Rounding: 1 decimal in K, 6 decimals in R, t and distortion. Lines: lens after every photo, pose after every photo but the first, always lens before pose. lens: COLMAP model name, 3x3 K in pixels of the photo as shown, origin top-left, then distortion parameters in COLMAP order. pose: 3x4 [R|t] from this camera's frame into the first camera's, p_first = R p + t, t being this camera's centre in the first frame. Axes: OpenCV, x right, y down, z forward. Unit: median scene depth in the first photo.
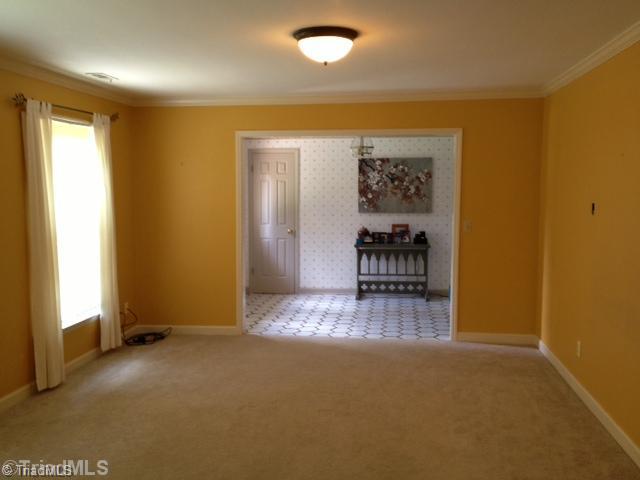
lens RADIAL K [[608.4, 0, 320.0], [0, 608.4, 240.0], [0, 0, 1]] dist [0.119389, -0.200449]
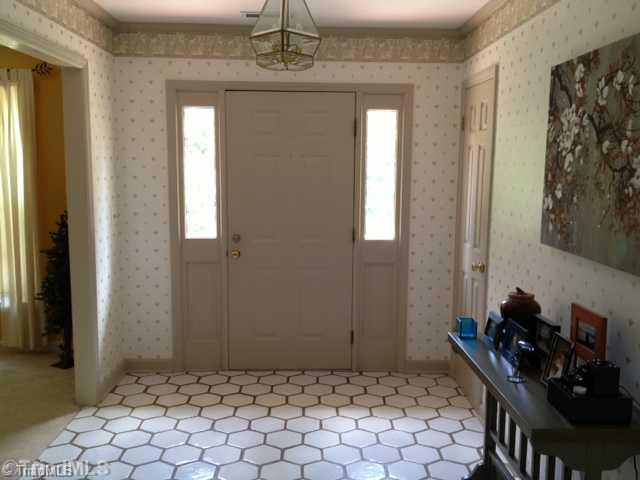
lens RADIAL K [[608.4, 0, 320.0], [0, 608.4, 240.0], [0, 0, 1]] dist [0.119389, -0.200449]
pose [[0.153722, 0.125815, -0.980071, 0.359398], [-0.100273, 0.988727, 0.111198, -0.071311], [0.983013, 0.081181, 0.164605, 0.845111]]
